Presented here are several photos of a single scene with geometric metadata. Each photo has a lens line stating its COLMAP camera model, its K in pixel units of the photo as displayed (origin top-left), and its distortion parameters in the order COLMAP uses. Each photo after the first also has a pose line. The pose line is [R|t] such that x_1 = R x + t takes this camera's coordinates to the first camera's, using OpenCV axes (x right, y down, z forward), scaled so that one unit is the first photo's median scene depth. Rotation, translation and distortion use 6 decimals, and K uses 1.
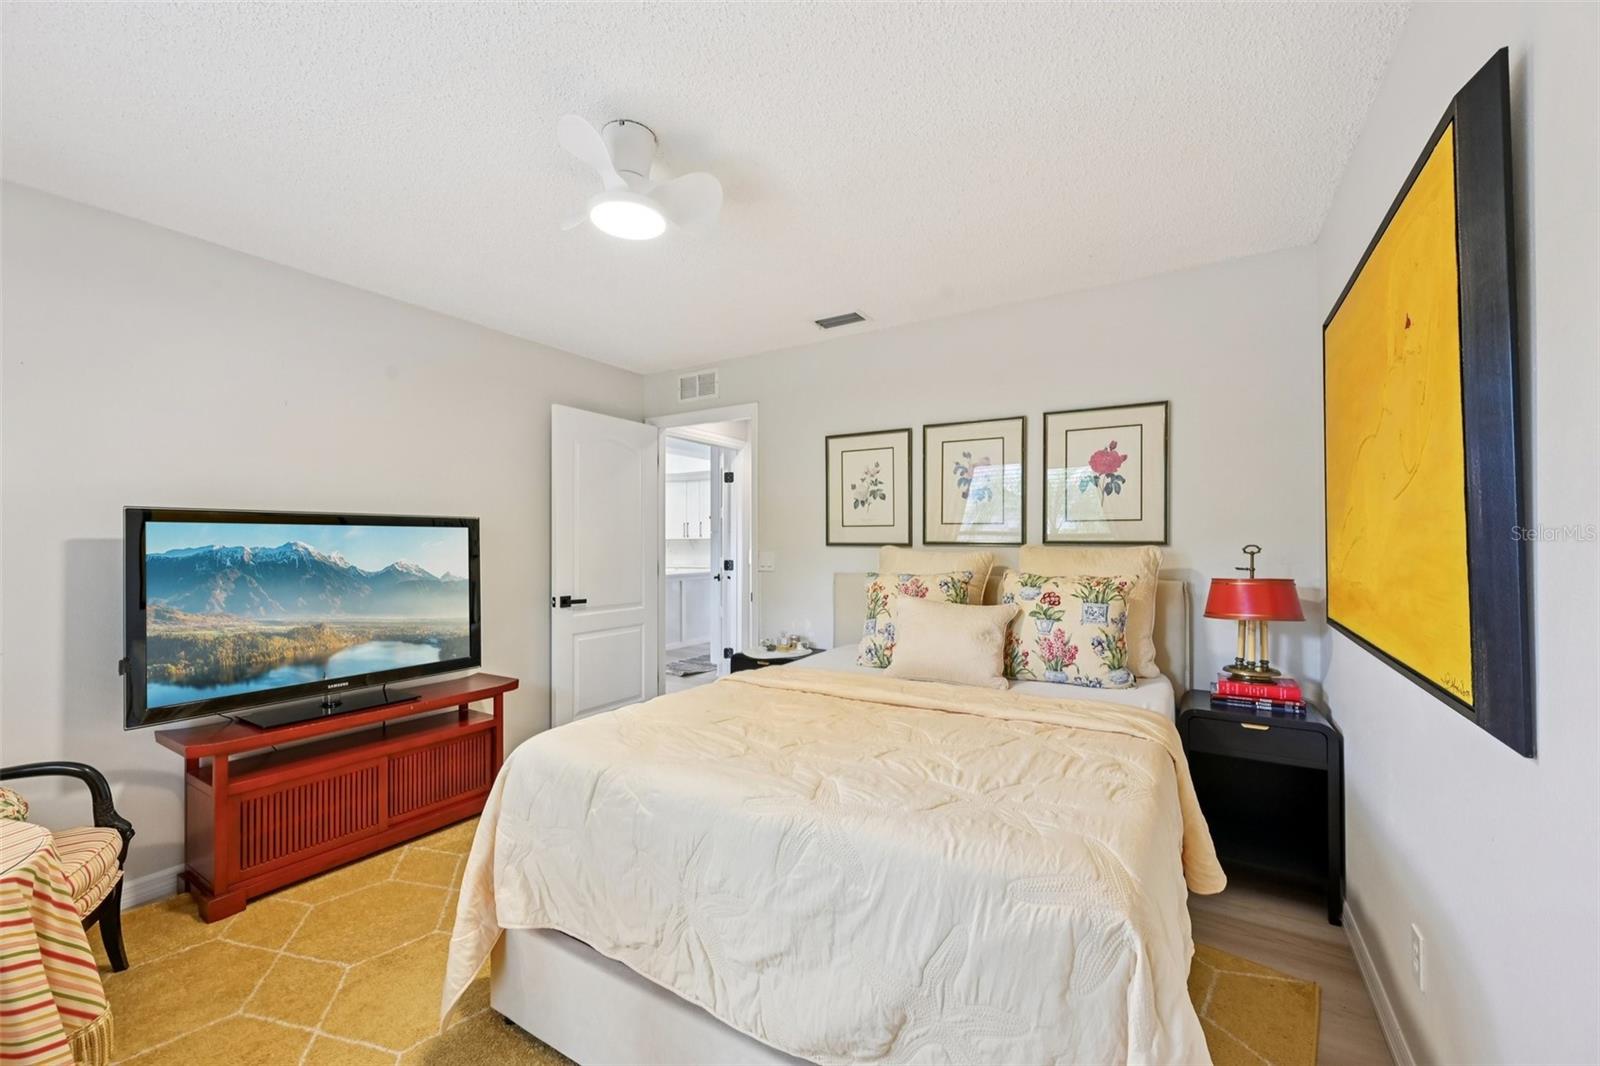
lens RADIAL K [[635.2, 0, 800.0], [0, 635.2, 533.0], [0, 0, 1]] dist [-0.000494, 0.000199]
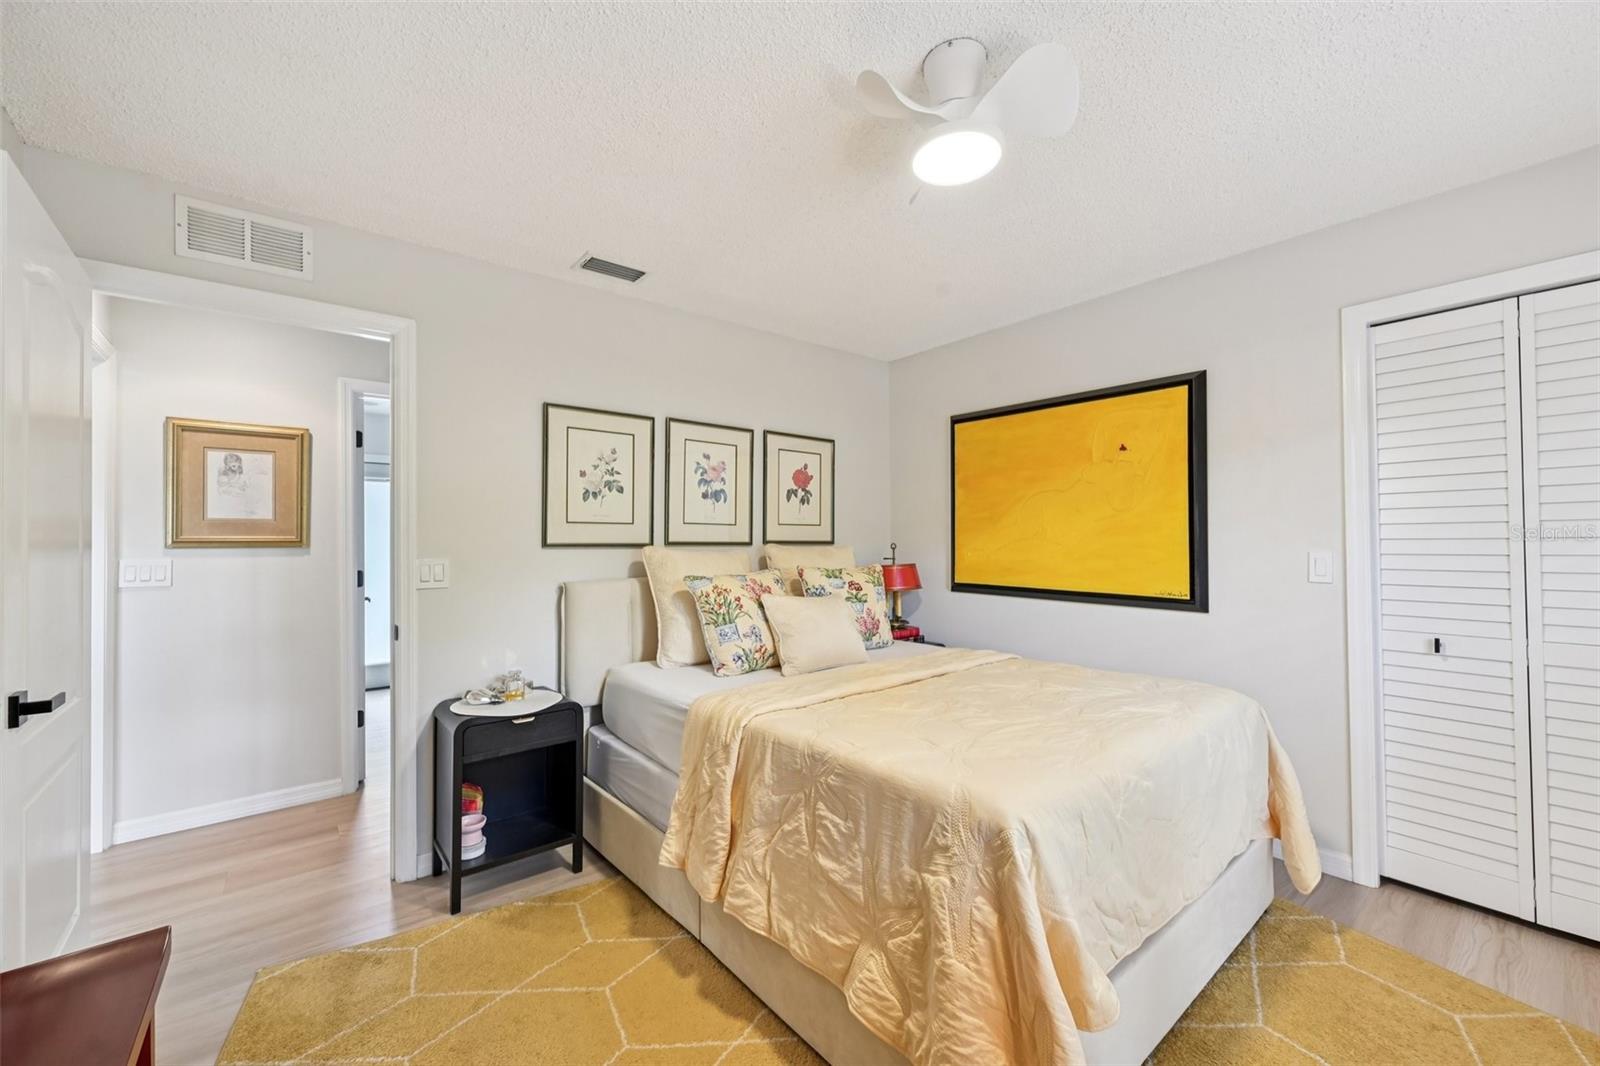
lens RADIAL K [[635.2, 0, 800.0], [0, 635.2, 533.0], [0, 0, 1]] dist [-0.000494, 0.000199]
pose [[0.321983, 0.014000, 0.946642, -0.644967], [-0.008700, 0.999892, -0.011828, 0.010275], [-0.946706, -0.004427, 0.322070, 0.528253]]
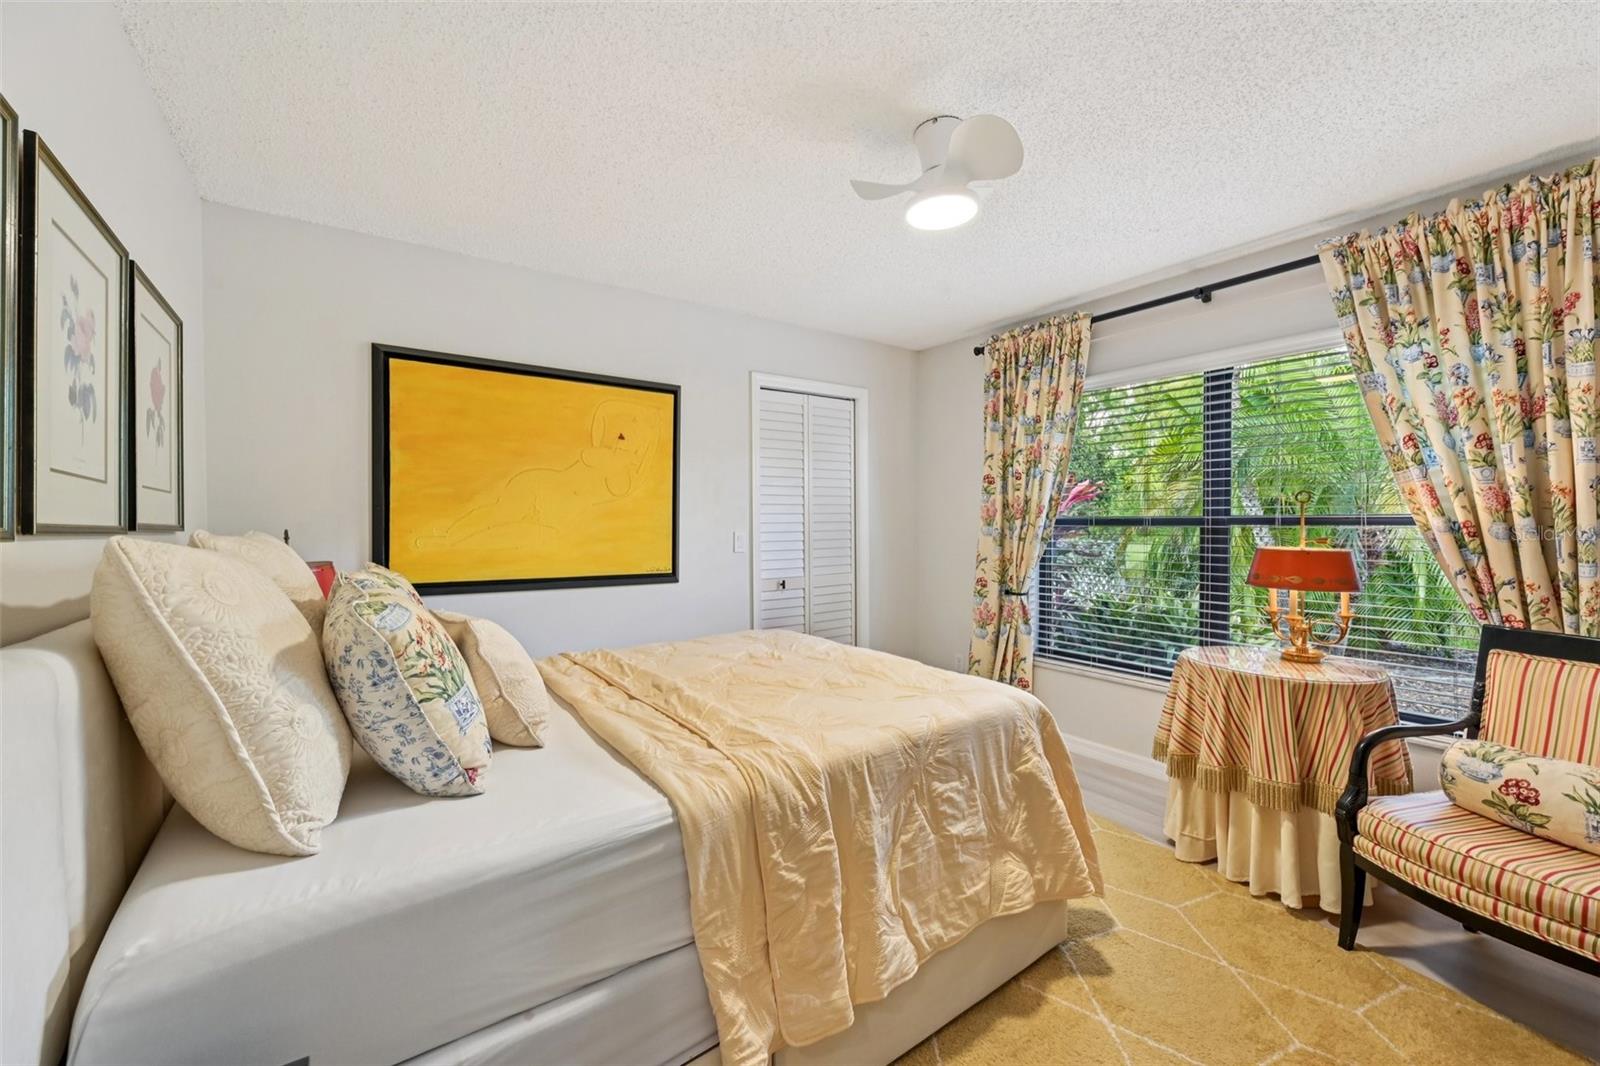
lens RADIAL K [[640.4, 0, 804.2], [0, 640.4, 520.3], [0, 0, 1]] dist [0.001285, 0.000022]
pose [[-0.928106, 0.011873, 0.372127, -0.254799], [0.005545, 0.999821, -0.018070, 0.019516], [-0.372275, -0.014707, -0.928006, 1.185422]]
